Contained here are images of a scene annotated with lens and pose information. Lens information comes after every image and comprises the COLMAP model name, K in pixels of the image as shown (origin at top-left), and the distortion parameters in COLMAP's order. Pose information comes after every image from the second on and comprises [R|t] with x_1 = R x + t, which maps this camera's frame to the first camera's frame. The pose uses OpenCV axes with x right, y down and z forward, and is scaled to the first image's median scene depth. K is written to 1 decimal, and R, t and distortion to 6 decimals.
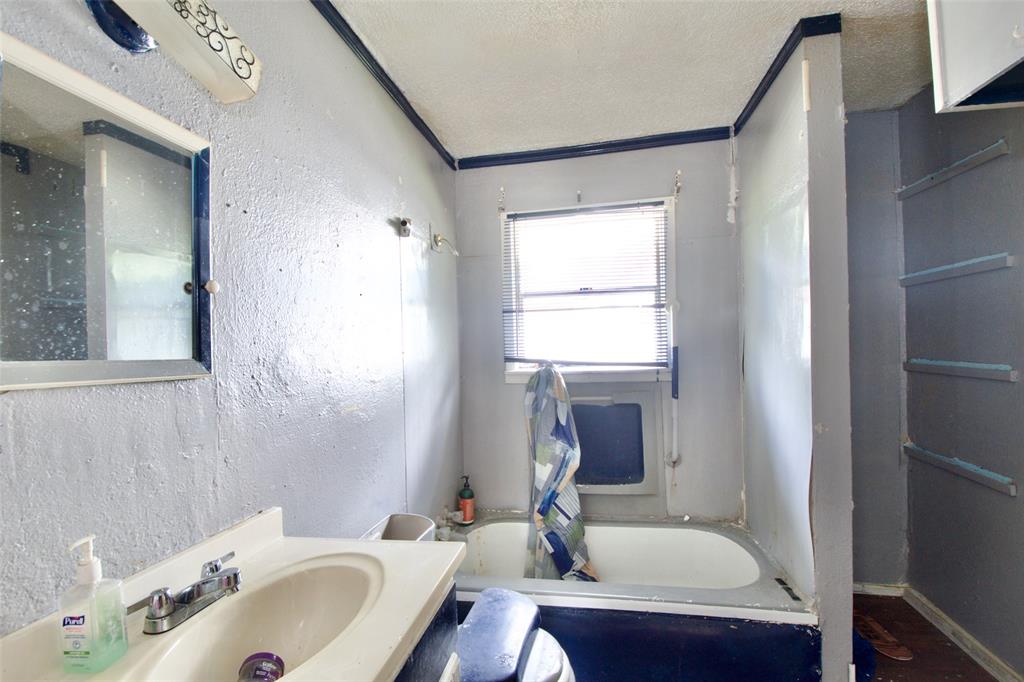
lens RADIAL K [[449.9, 0, 510.2], [0, 449.9, 345.4], [0, 0, 1]] dist [0.002352, -0.014455]
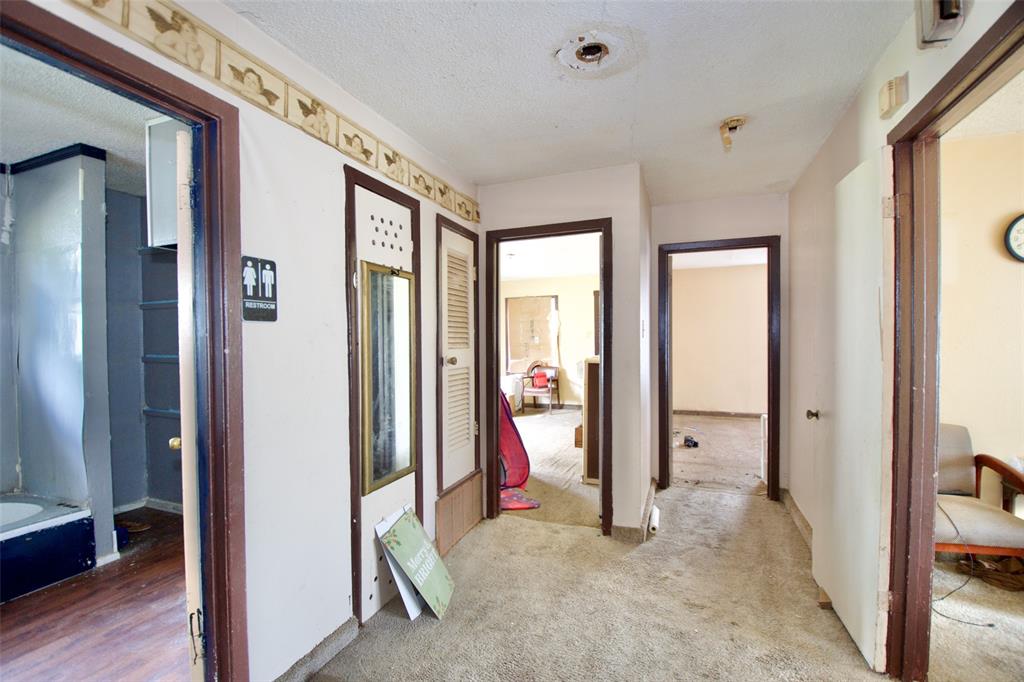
lens RADIAL K [[449.9, 0, 512.8], [0, 449.9, 352.0], [0, 0, 1]] dist [0.002352, -0.014455]
pose [[0.173786, -0.004005, 0.984775, -0.474549], [0.003928, 0.999987, 0.003374, 0.020629], [-0.984776, 0.003282, 0.173799, -0.597231]]
